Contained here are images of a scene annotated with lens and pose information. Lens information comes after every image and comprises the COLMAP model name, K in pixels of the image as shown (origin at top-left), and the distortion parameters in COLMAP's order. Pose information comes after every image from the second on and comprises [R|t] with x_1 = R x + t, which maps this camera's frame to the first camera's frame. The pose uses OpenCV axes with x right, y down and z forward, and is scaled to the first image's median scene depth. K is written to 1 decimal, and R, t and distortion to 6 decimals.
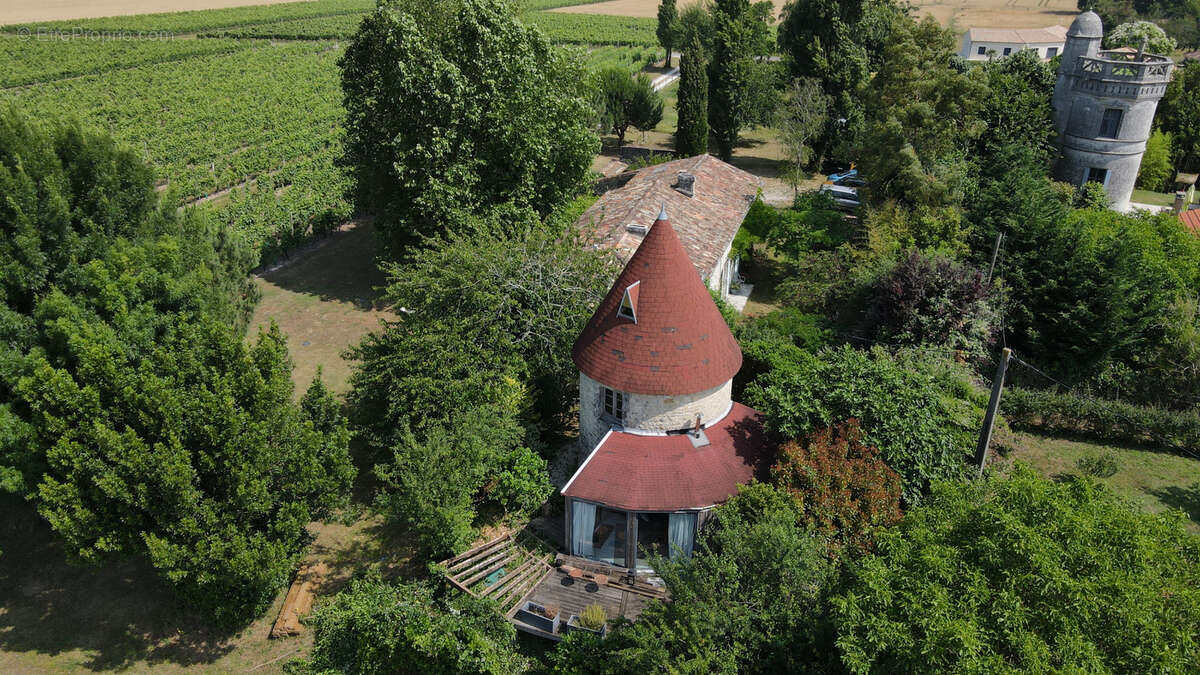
lens RADIAL K [[894.3, 0, 604.6], [0, 894.3, 341.6], [0, 0, 1]] dist [-0.007017, 0.036075]
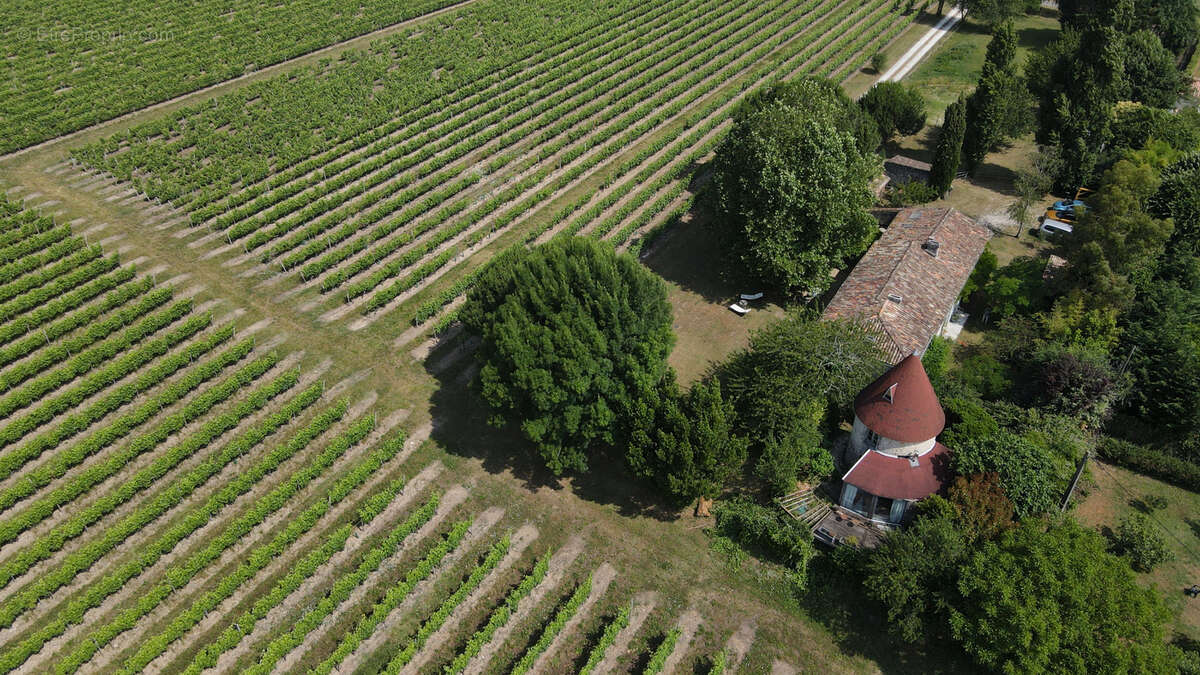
lens RADIAL K [[894.3, 0, 591.1], [0, 894.3, 331.0], [0, 0, 1]] dist [-0.007017, 0.036075]
pose [[0.963811, 0.149961, -0.220408, -0.197584], [-0.107510, 0.975214, 0.193388, -0.492388], [0.243946, -0.162694, 0.956045, -1.053699]]
